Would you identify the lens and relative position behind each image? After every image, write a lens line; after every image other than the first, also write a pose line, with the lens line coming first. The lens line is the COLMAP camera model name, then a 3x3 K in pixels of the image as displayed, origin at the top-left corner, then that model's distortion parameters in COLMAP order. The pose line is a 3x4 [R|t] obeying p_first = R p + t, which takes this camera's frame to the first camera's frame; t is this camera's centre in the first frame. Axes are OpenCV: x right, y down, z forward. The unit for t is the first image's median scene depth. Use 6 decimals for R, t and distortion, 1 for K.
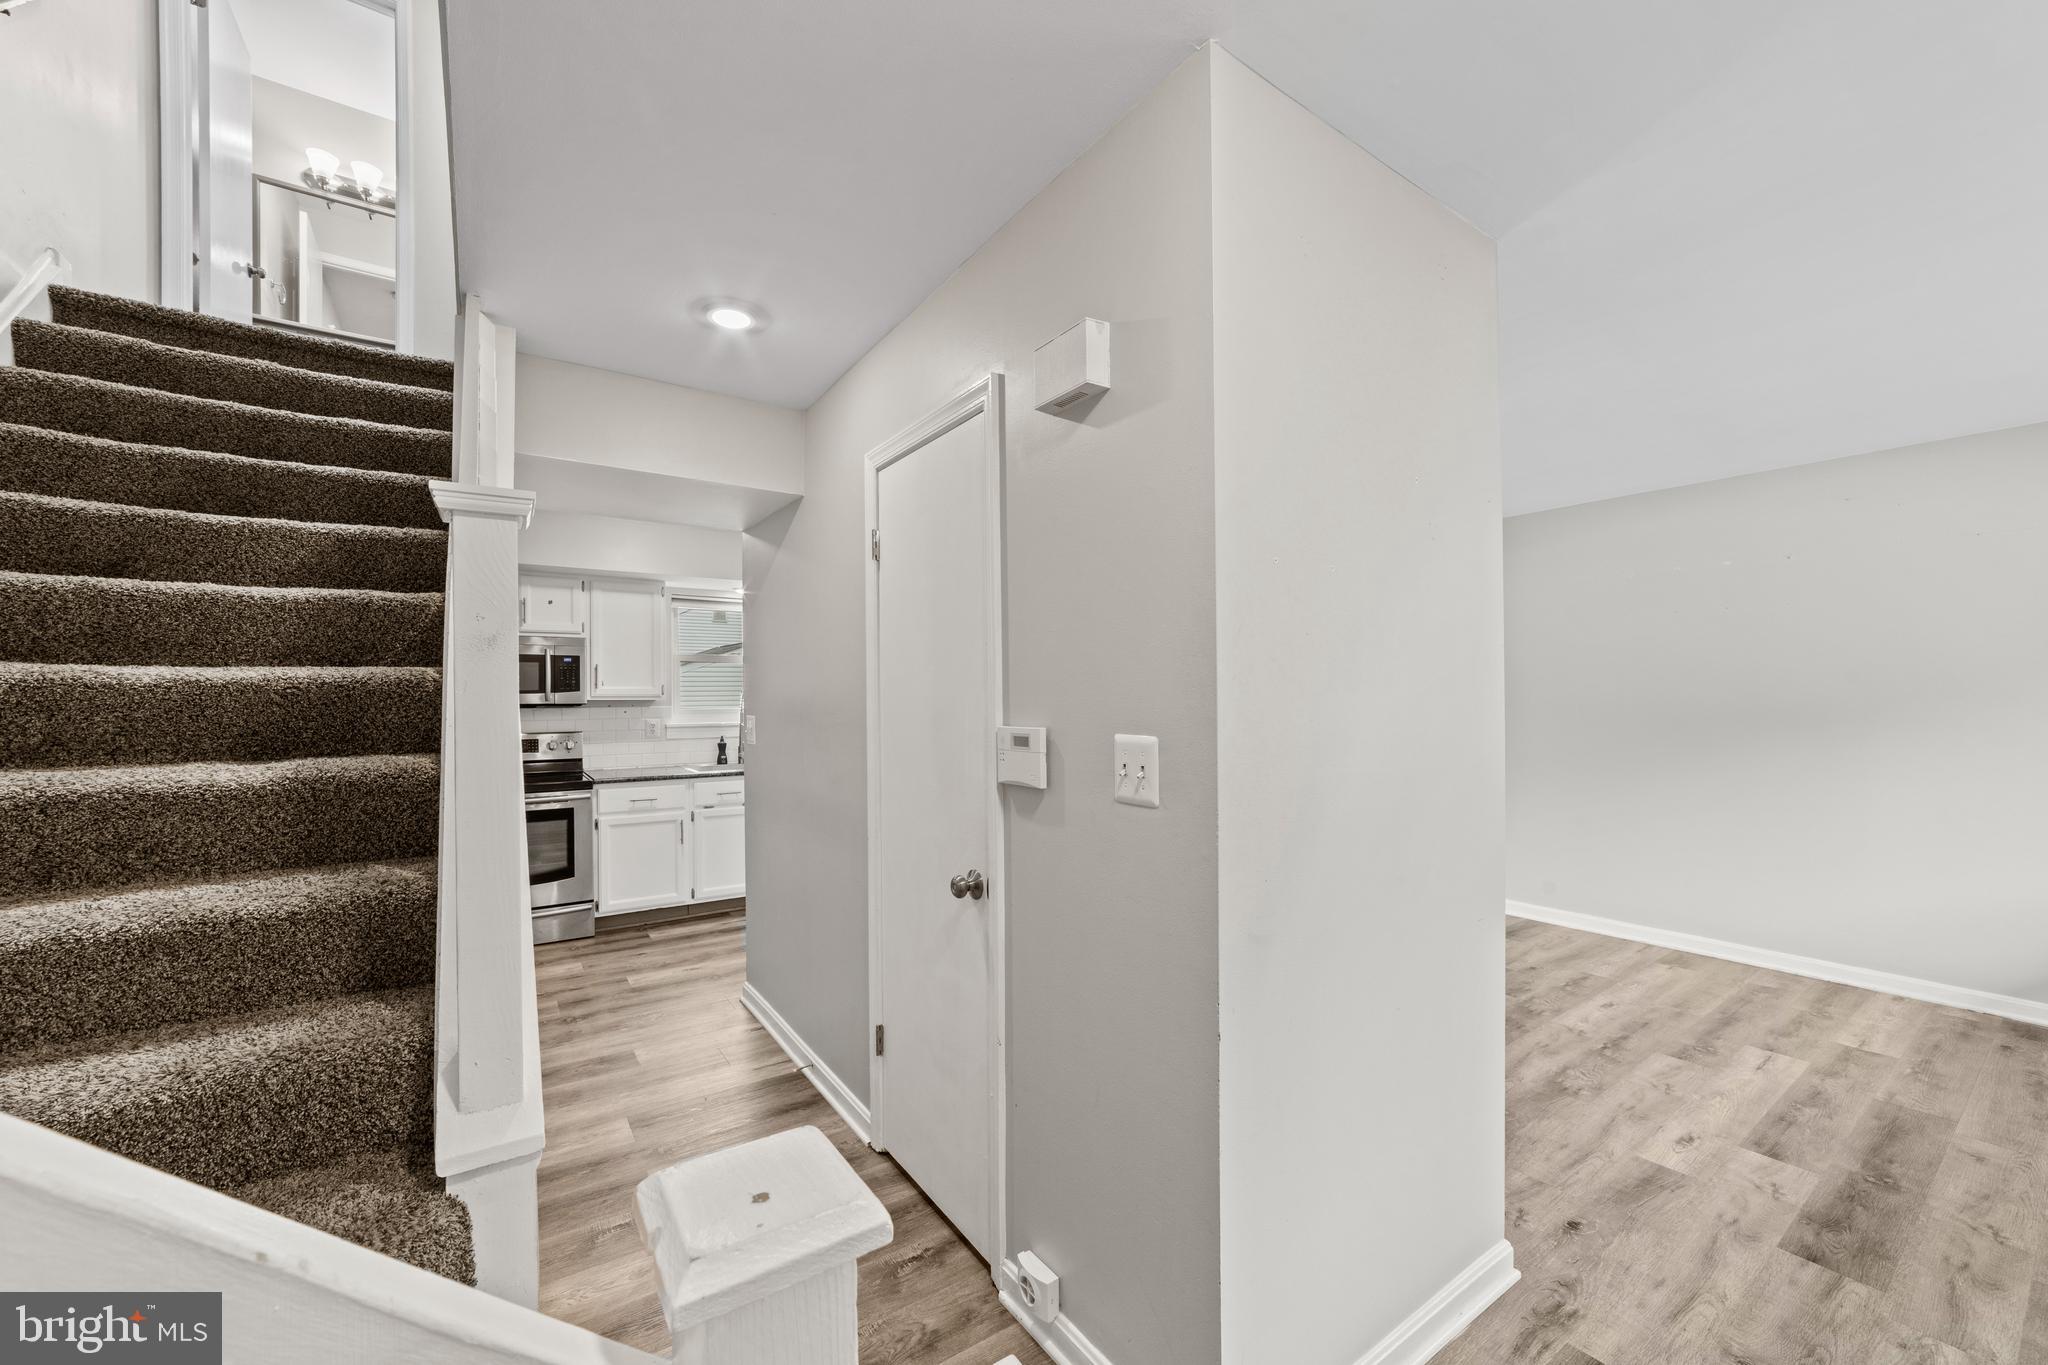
lens RADIAL K [[769.6, 0, 1017.8], [0, 769.6, 699.3], [0, 0, 1]] dist [0.000788, 0.005400]
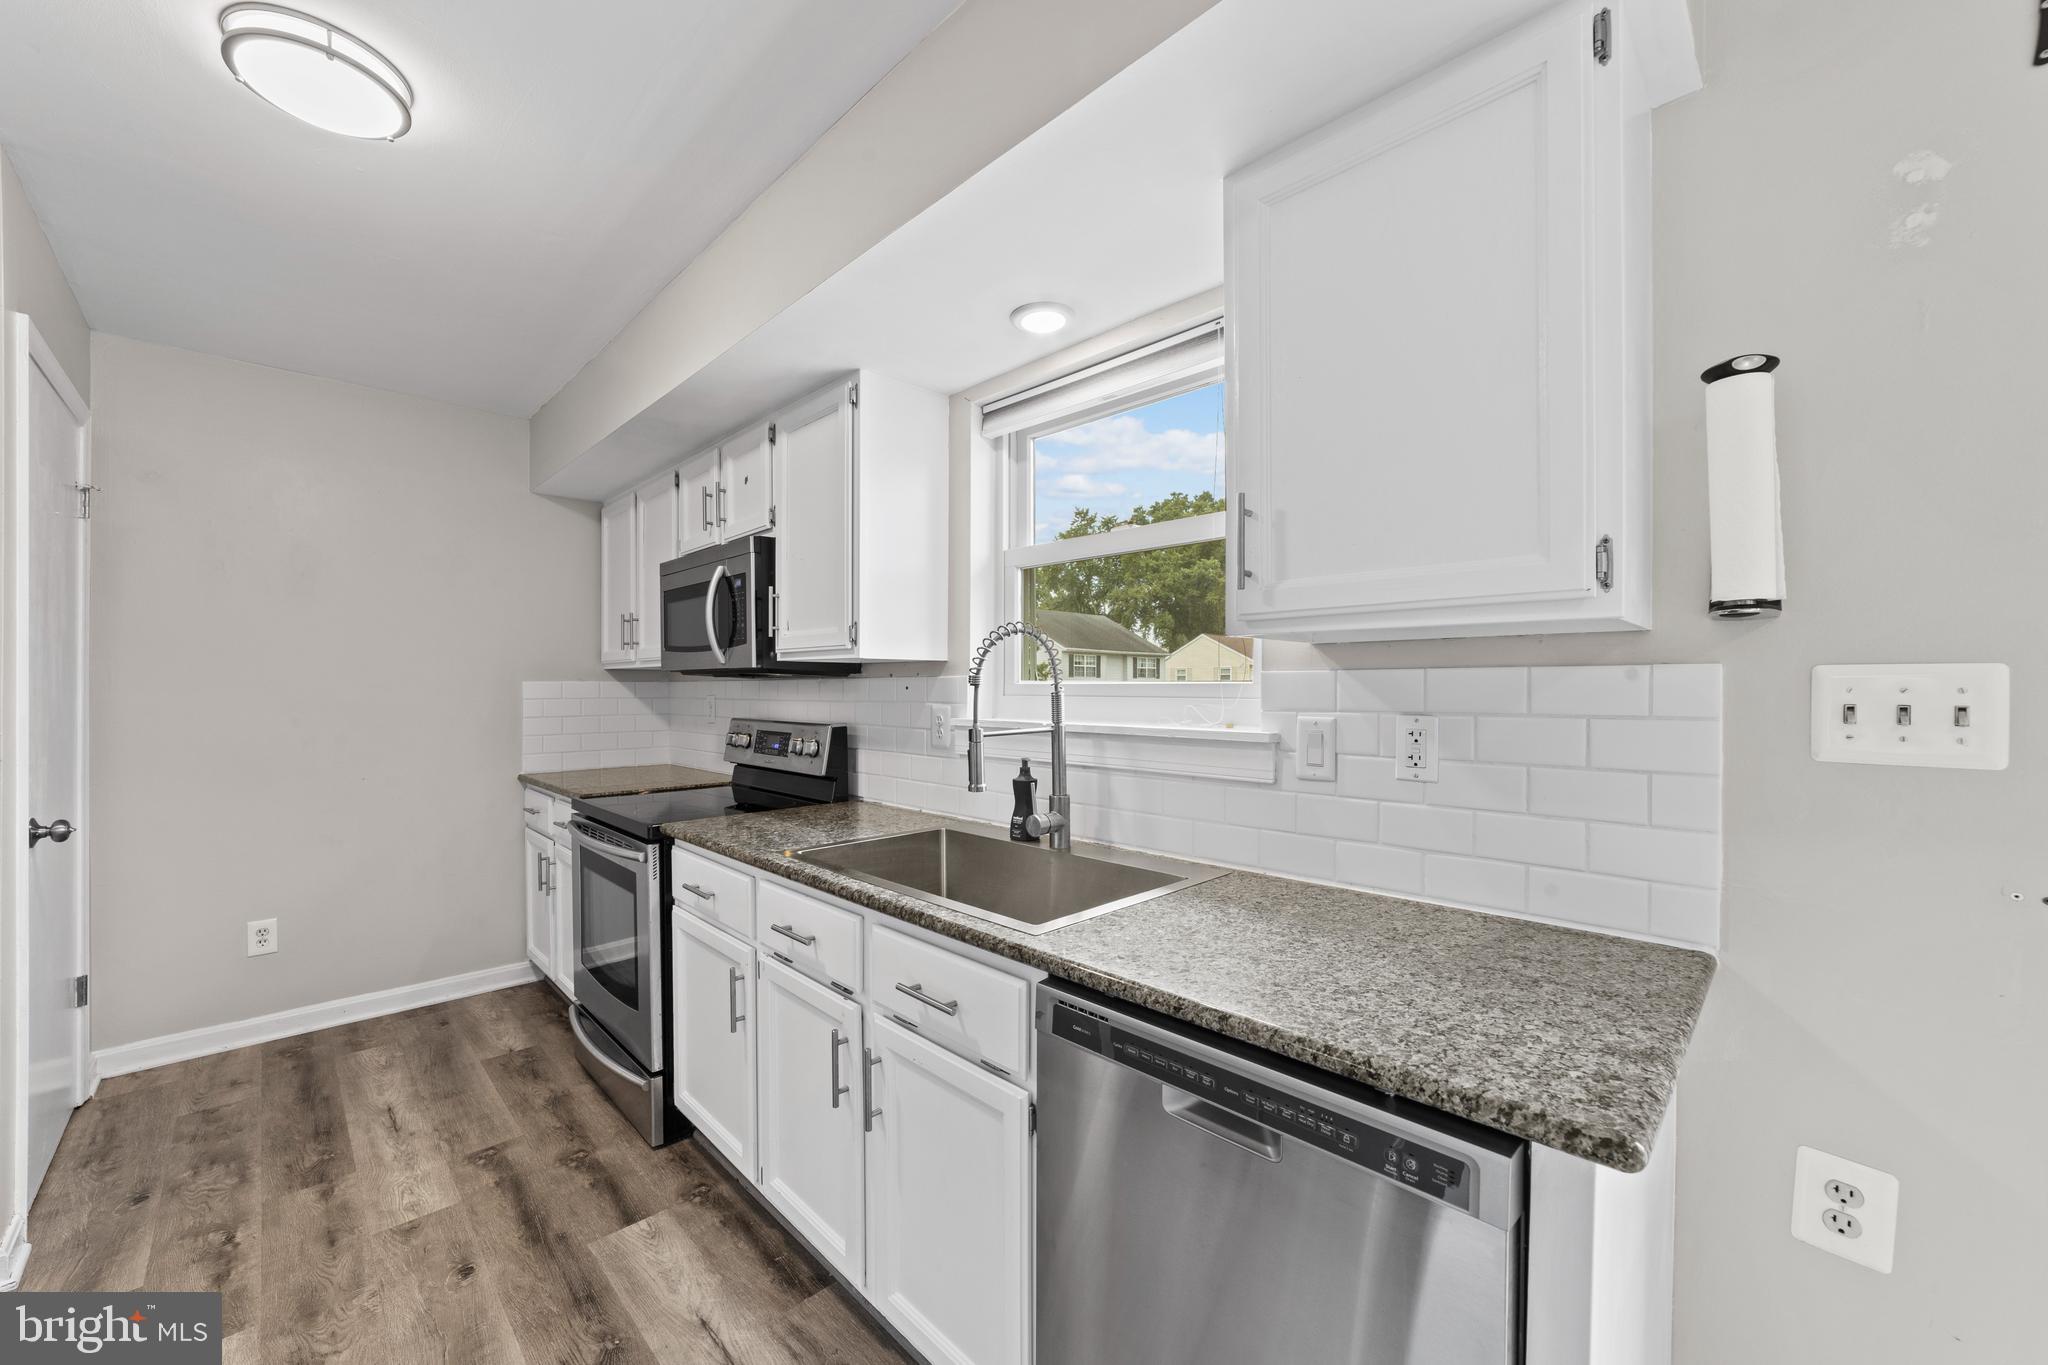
lens RADIAL K [[791.6, 0, 1032.9], [0, 791.6, 703.4], [0, 0, 1]] dist [-0.000956, -0.000001]
pose [[0.177569, 0.023455, -0.983829, -0.042202], [-0.003644, 0.999725, 0.023176, 0.025752], [0.984102, -0.000531, 0.177605, 1.798420]]
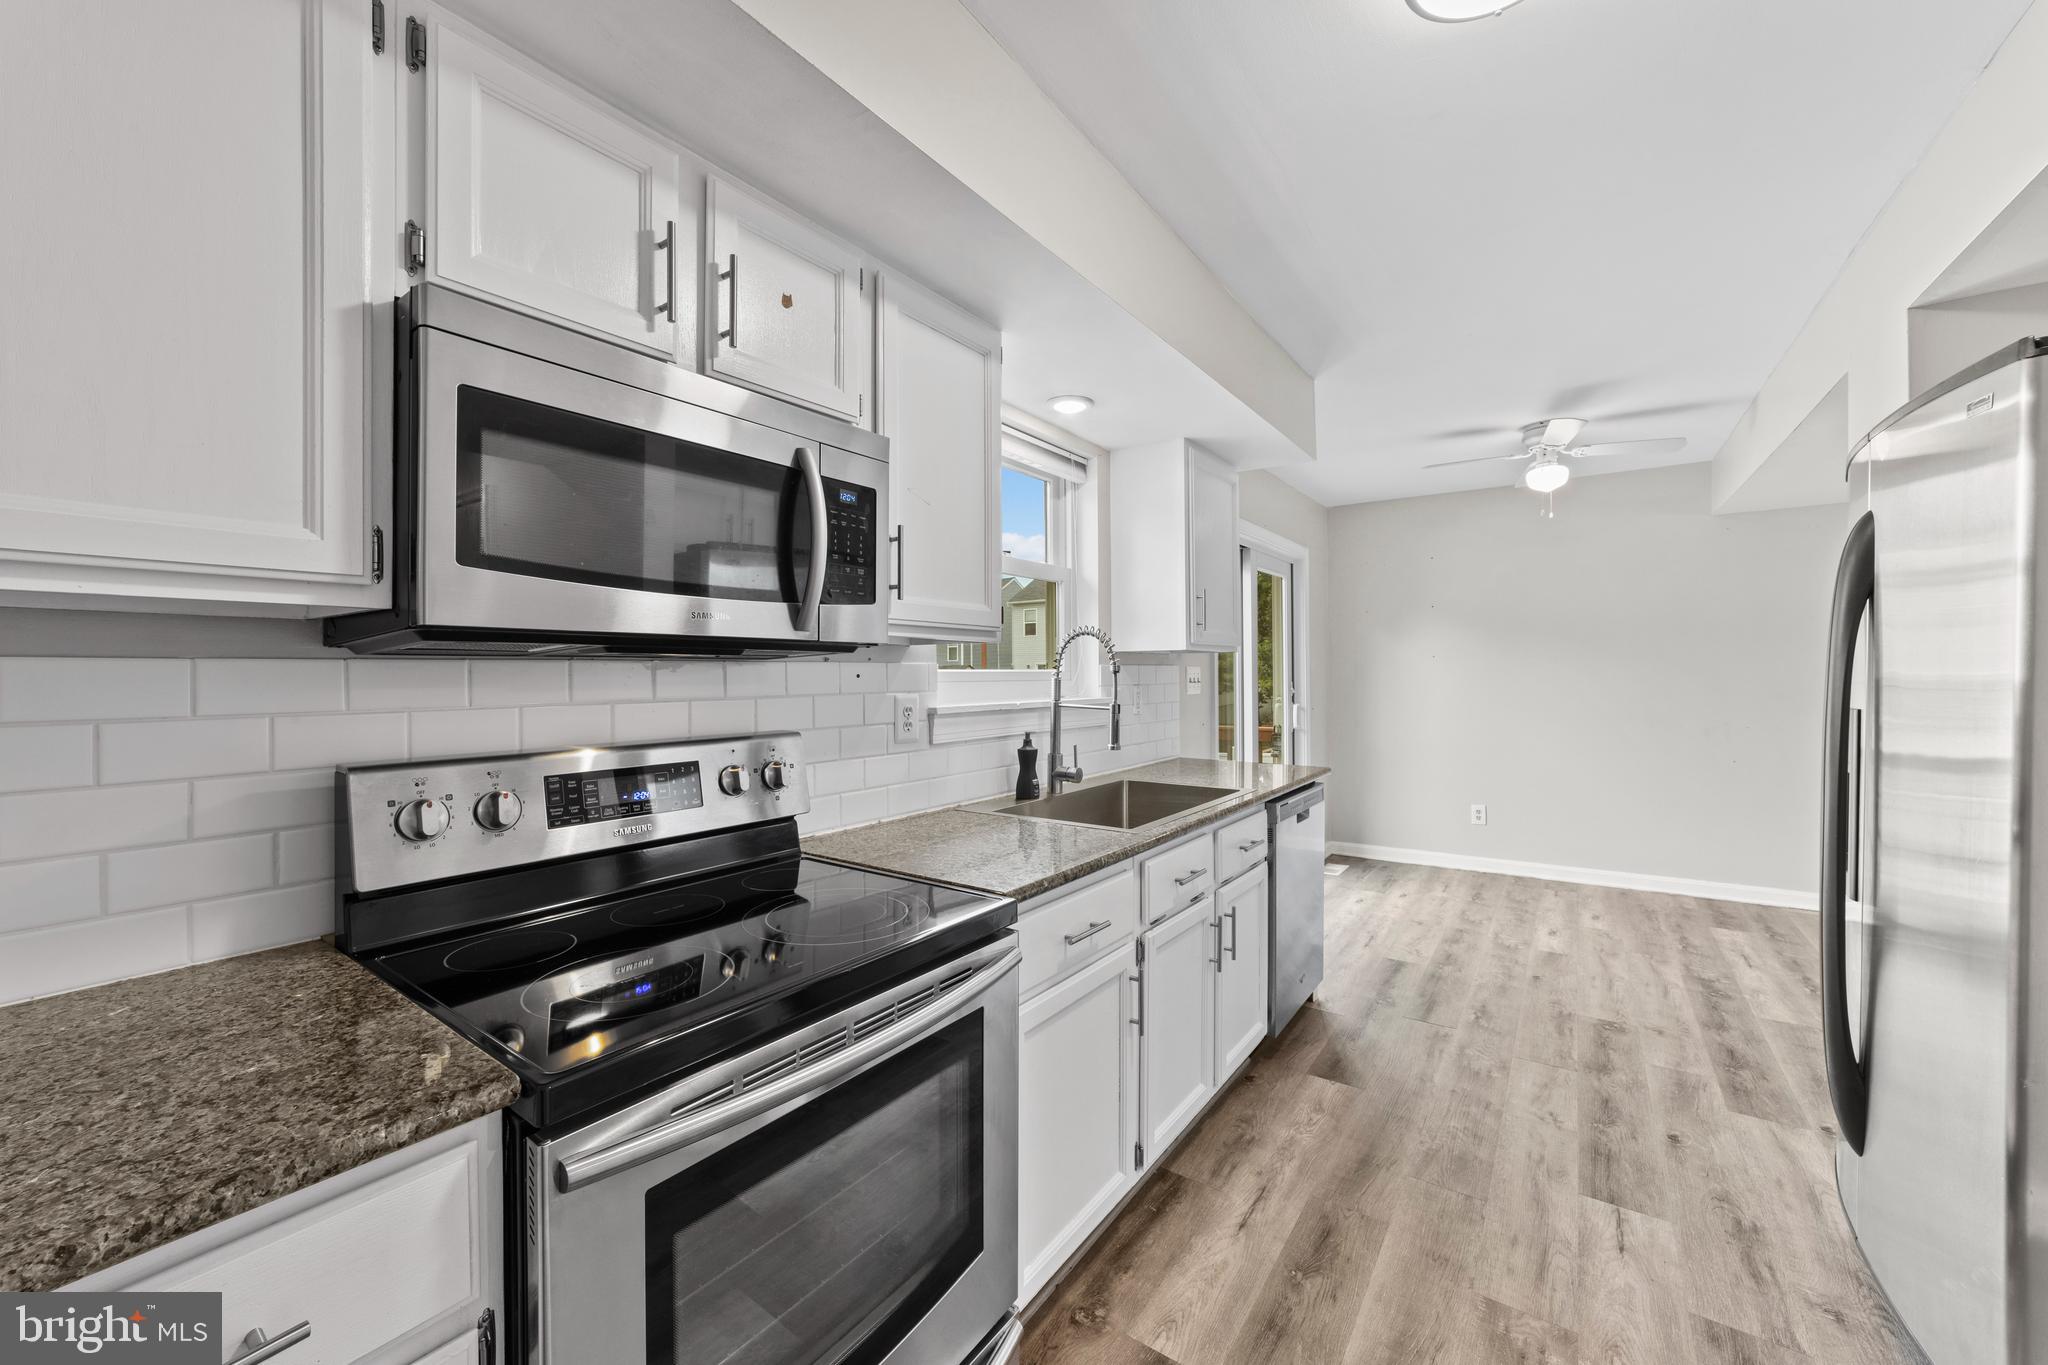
lens RADIAL K [[777.2, 0, 1024.0], [0, 777.2, 682.5], [0, 0, 1]] dist [0.000084, 0.000035]
pose [[0.940081, -0.002833, 0.340938, -1.028600], [-0.000048, 0.999964, 0.008443, 0.030096], [-0.340950, -0.007954, 0.940048, 1.121363]]
